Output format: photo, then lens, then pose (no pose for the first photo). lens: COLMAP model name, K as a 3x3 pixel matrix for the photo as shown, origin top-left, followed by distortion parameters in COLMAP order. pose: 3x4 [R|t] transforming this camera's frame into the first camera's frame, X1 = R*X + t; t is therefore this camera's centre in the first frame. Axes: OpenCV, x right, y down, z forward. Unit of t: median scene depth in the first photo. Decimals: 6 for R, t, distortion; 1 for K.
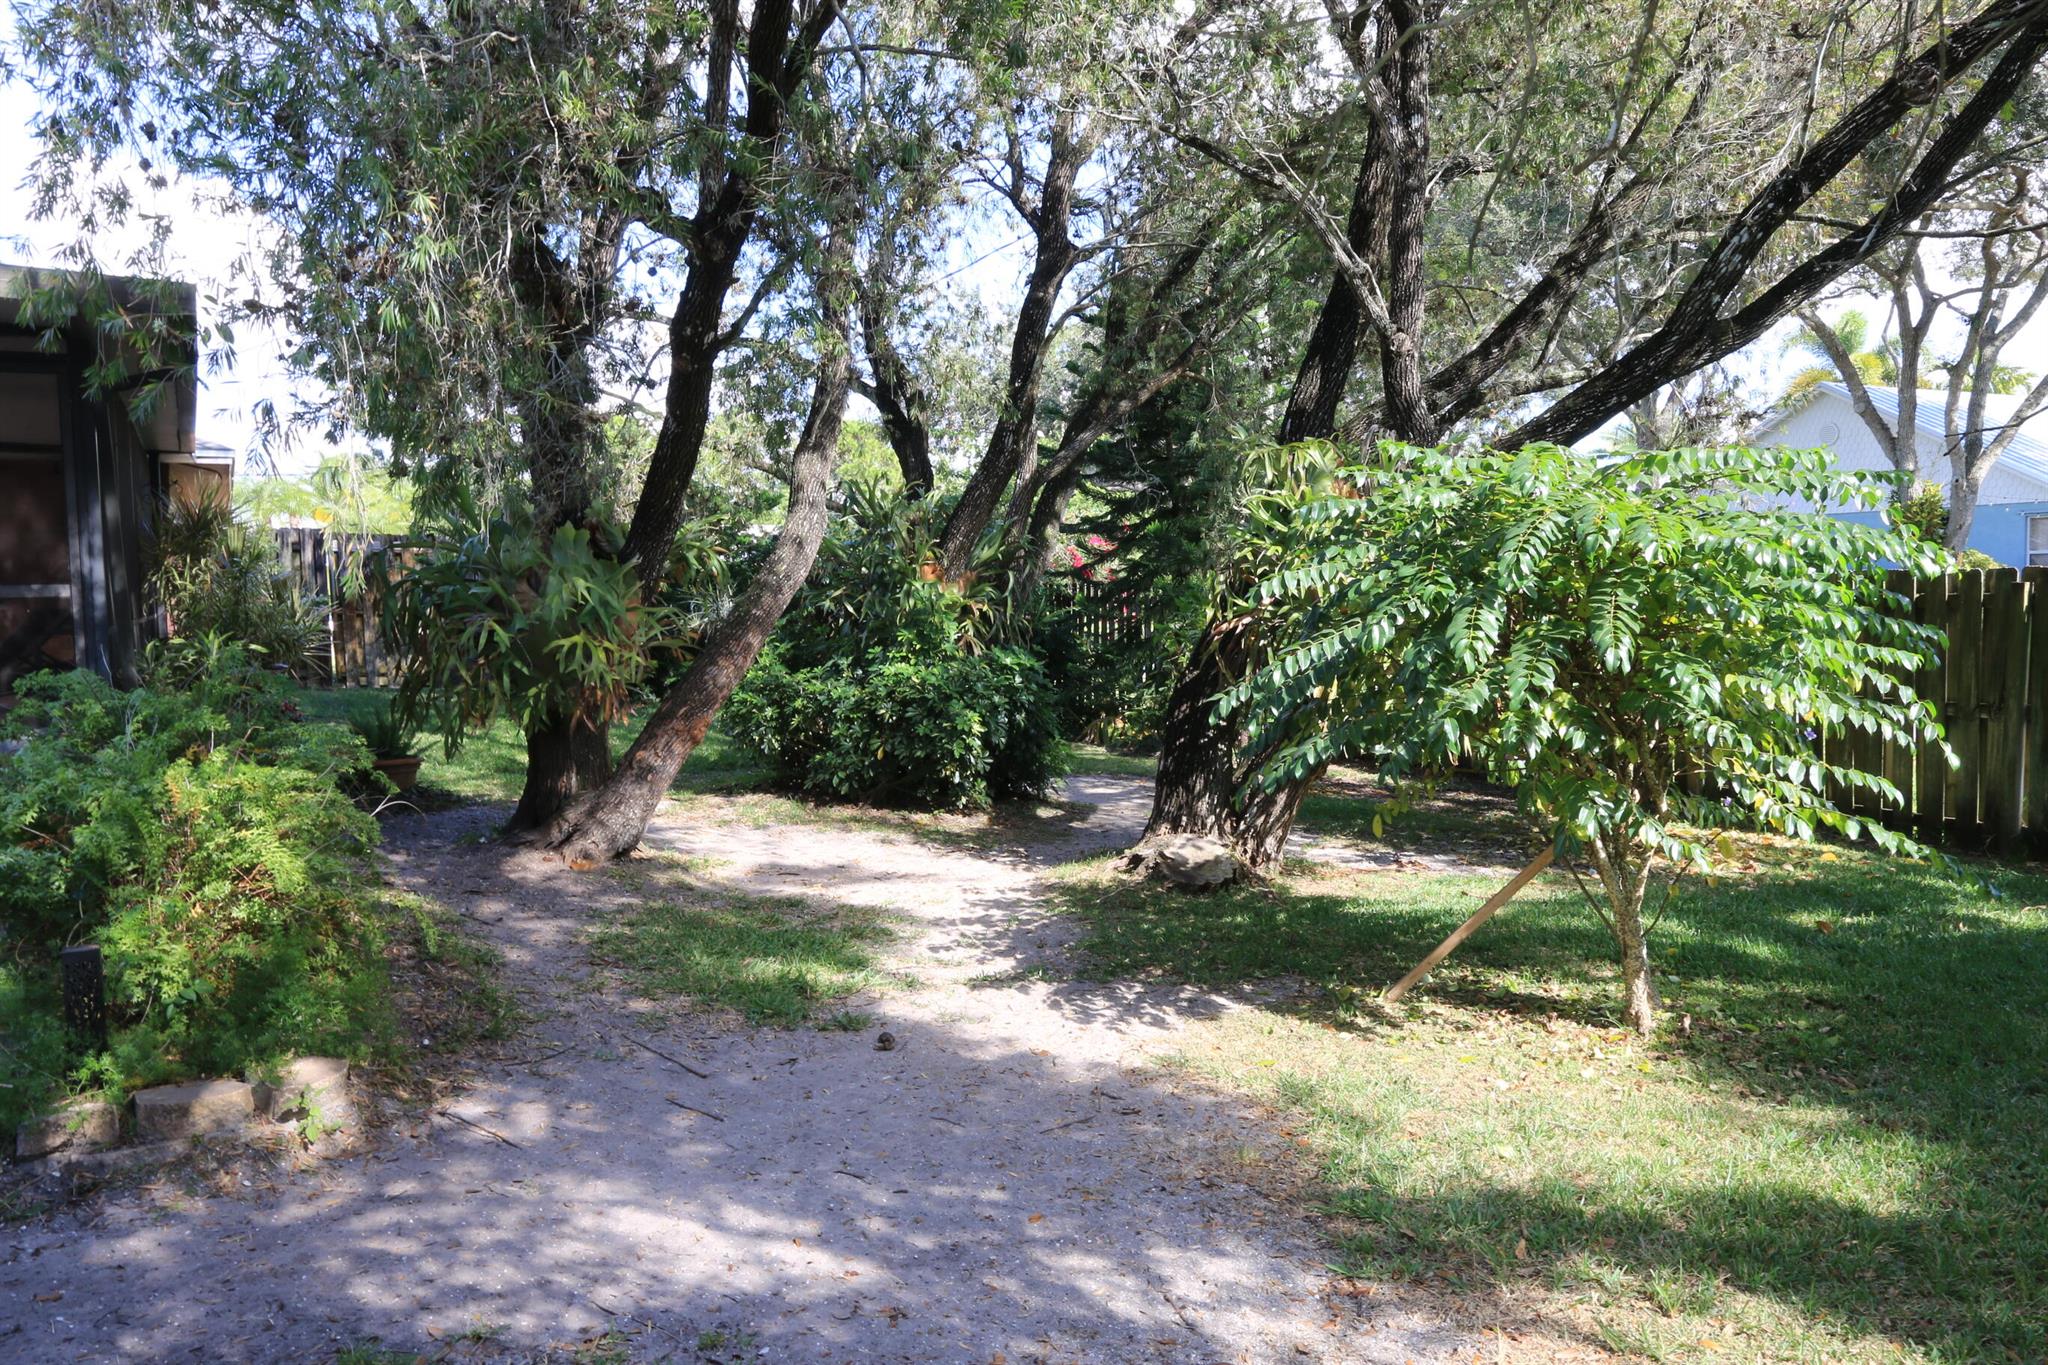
lens RADIAL K [[1576.4, 0, 1031.2], [0, 1576.4, 667.5], [0, 0, 1]] dist [-0.014617, 0.000394]
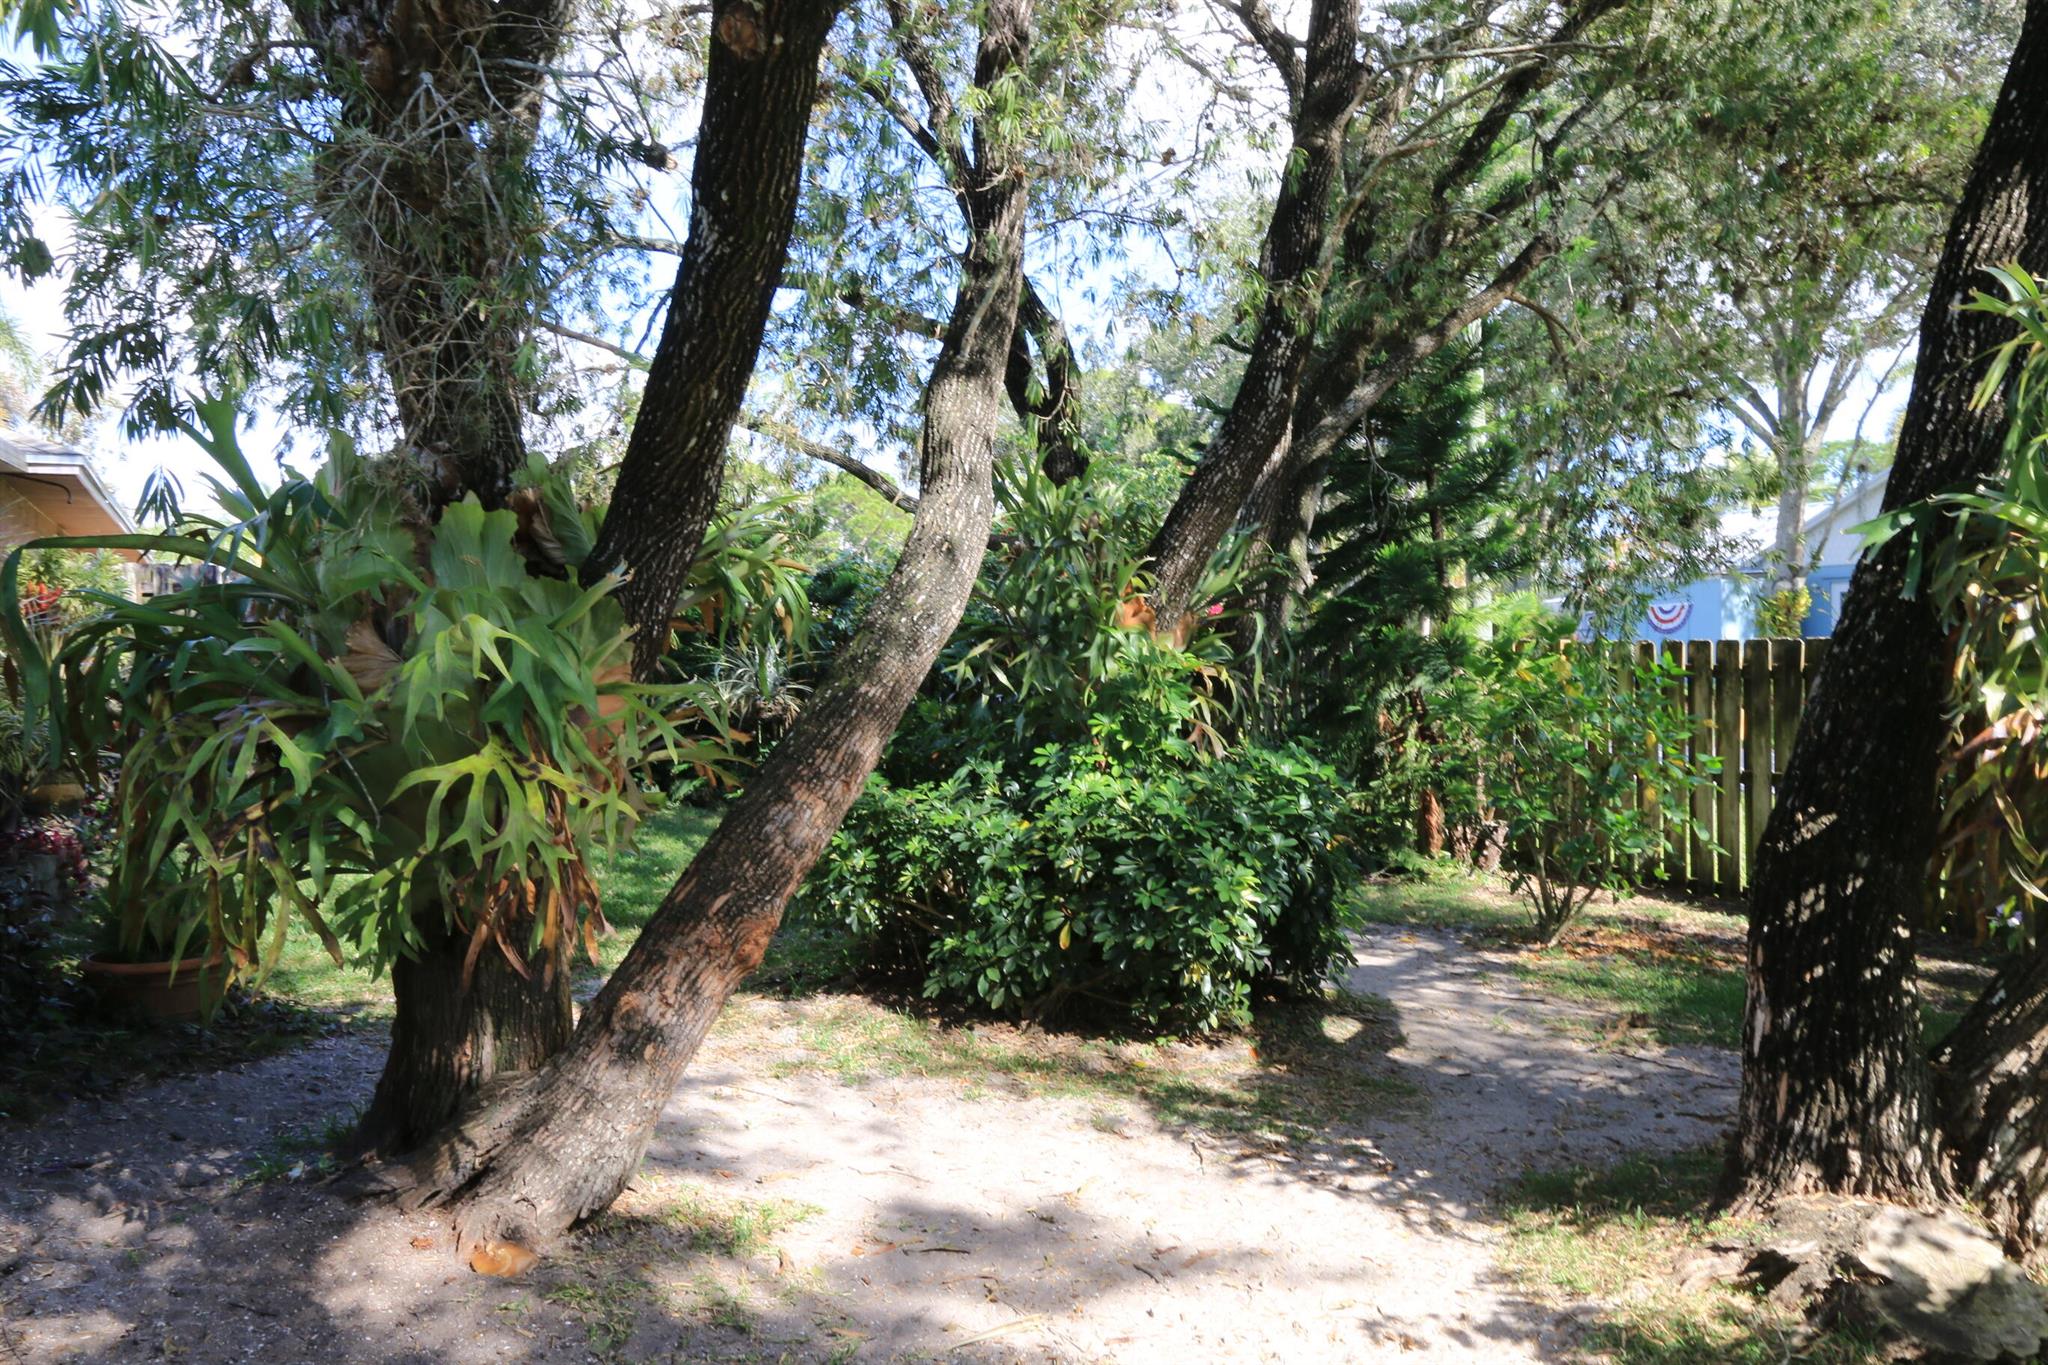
lens RADIAL K [[1576.4, 0, 1024.4], [0, 1576.4, 691.4], [0, 0, 1]] dist [-0.014617, 0.000394]
pose [[0.999978, -0.002958, -0.005862, -0.107094], [0.002841, 0.999799, -0.019843, -0.021626], [0.005919, 0.019826, 0.999786, 0.444176]]
